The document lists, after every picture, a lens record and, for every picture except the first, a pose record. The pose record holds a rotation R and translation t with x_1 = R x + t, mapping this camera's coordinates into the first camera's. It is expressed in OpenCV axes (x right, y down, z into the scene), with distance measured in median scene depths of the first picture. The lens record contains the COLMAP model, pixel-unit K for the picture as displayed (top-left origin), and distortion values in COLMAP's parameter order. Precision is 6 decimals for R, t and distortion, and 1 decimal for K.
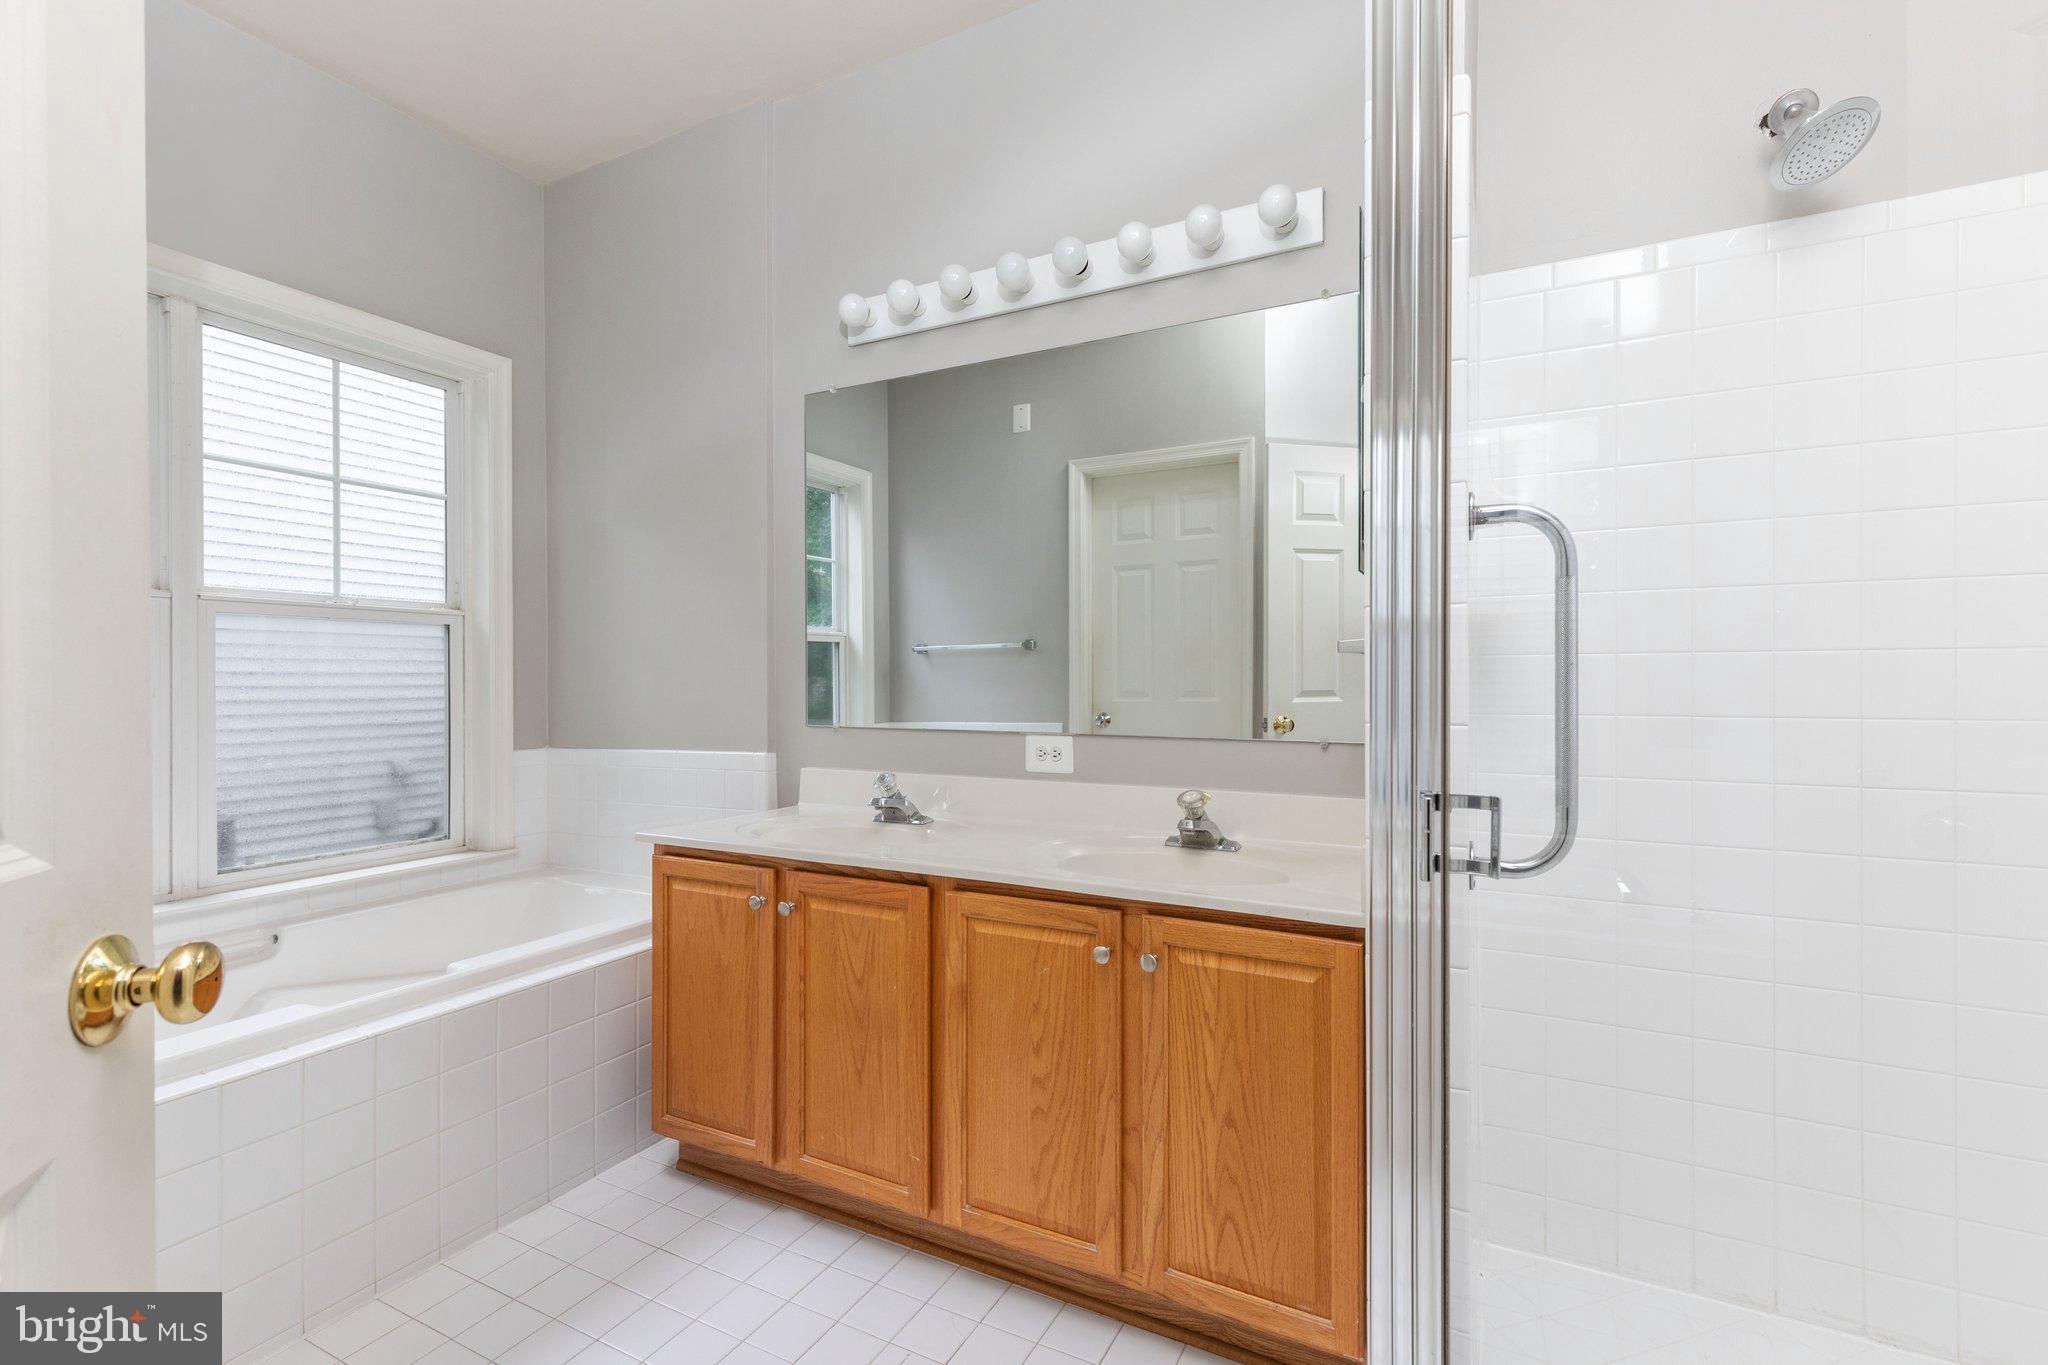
lens RADIAL K [[924.0, 0, 1024.5], [0, 924.0, 679.0], [0, 0, 1]] dist [-0.000071, -0.000084]
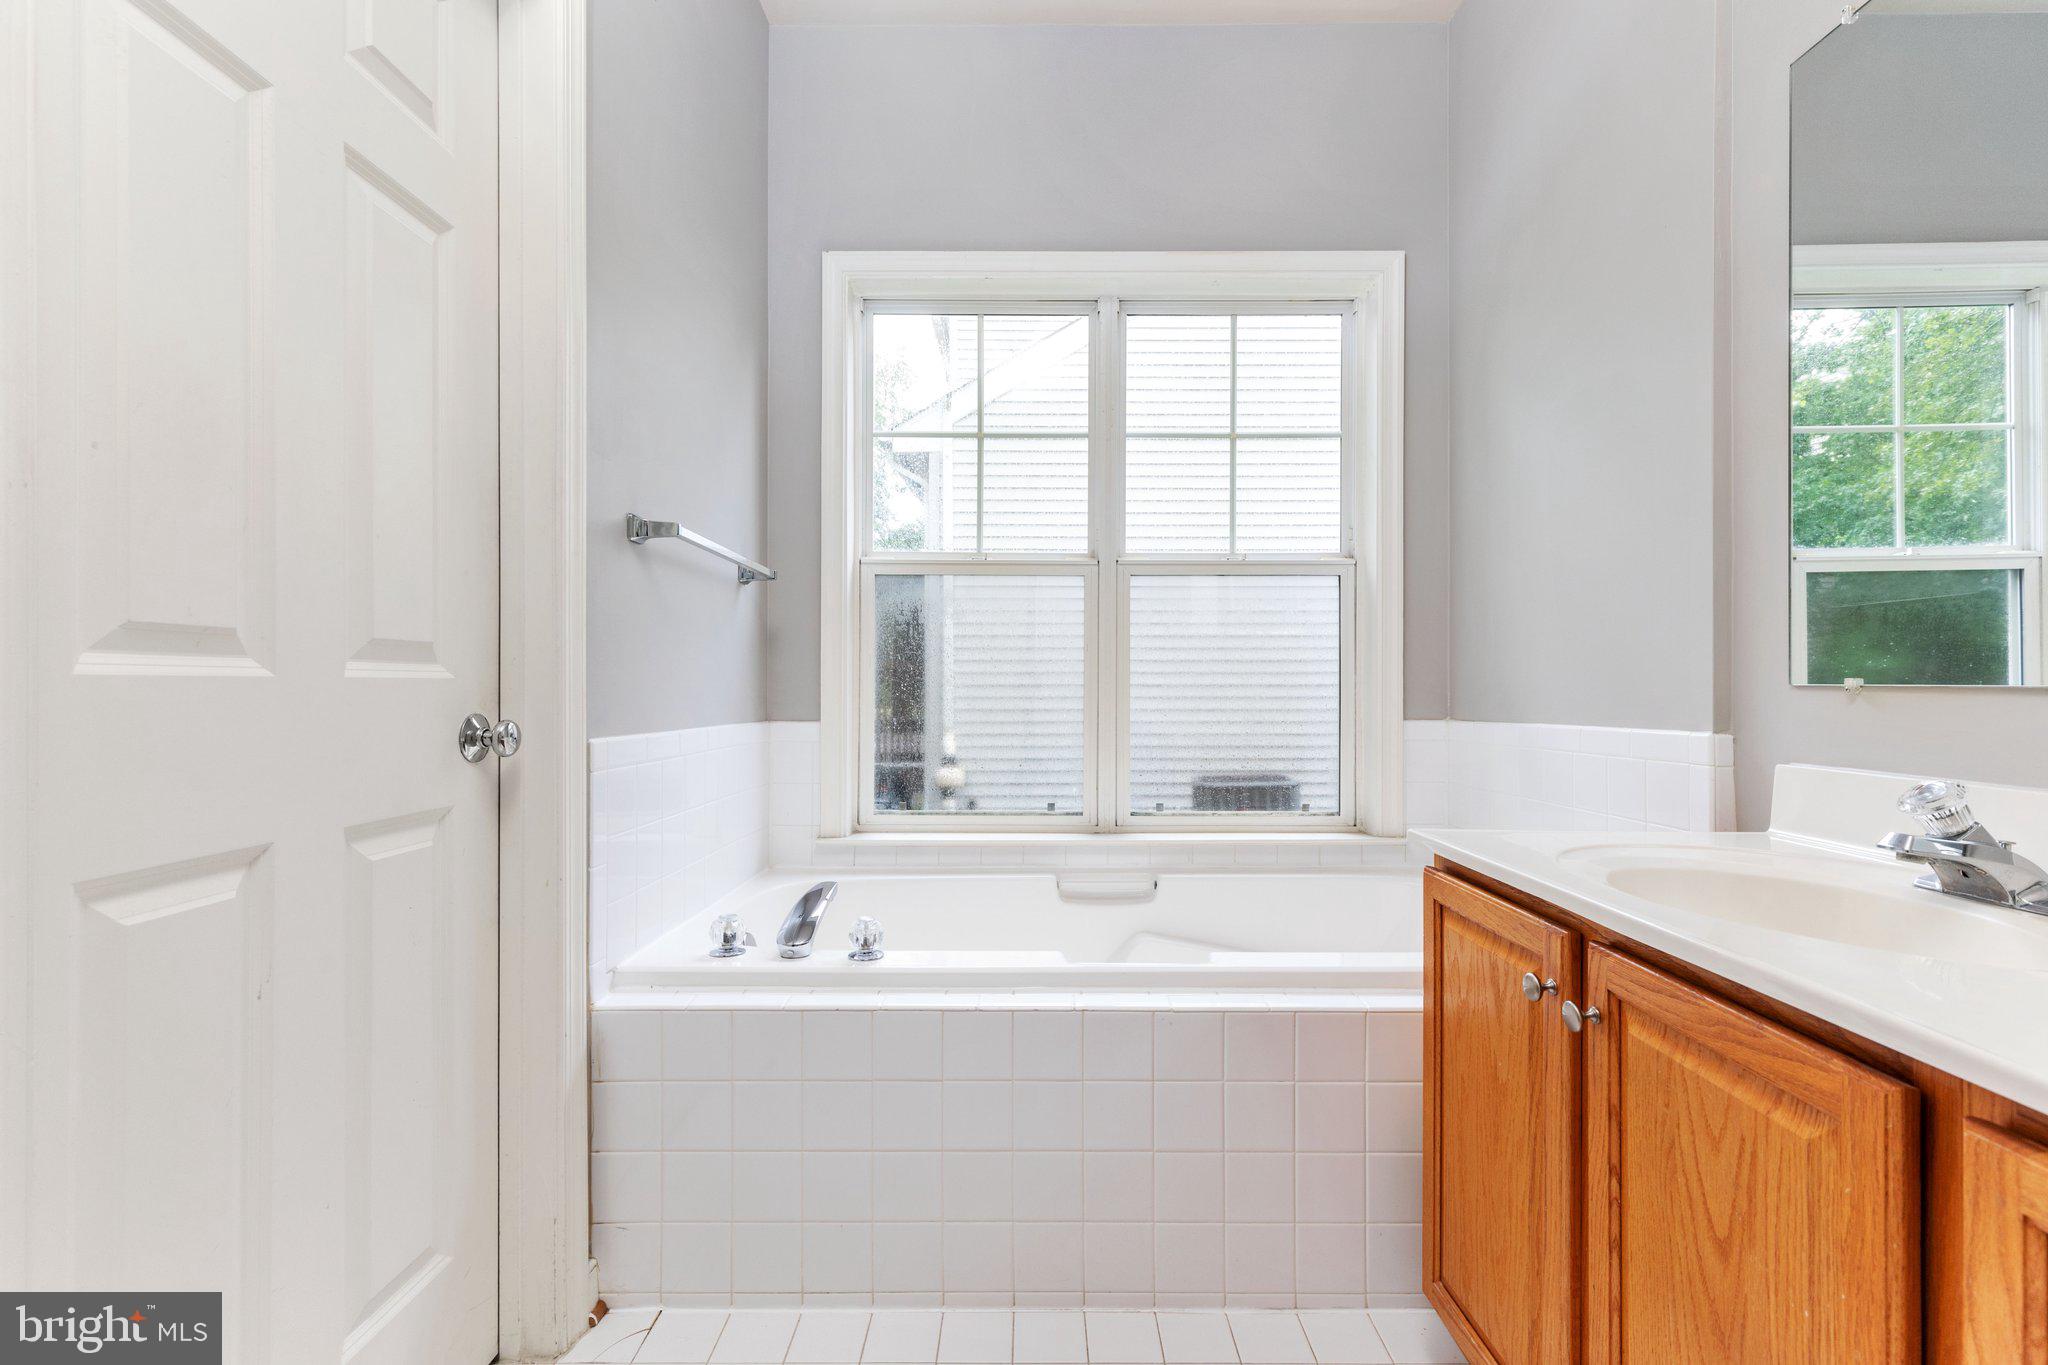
lens RADIAL K [[924.0, 0, 1024.5], [0, 924.0, 679.0], [0, 0, 1]] dist [-0.000071, -0.000084]
pose [[0.454459, 0.000297, -0.890768, 0.040735], [-0.000295, 1.000000, 0.000183, 0.049861], [0.890768, 0.000179, 0.454459, 0.389800]]
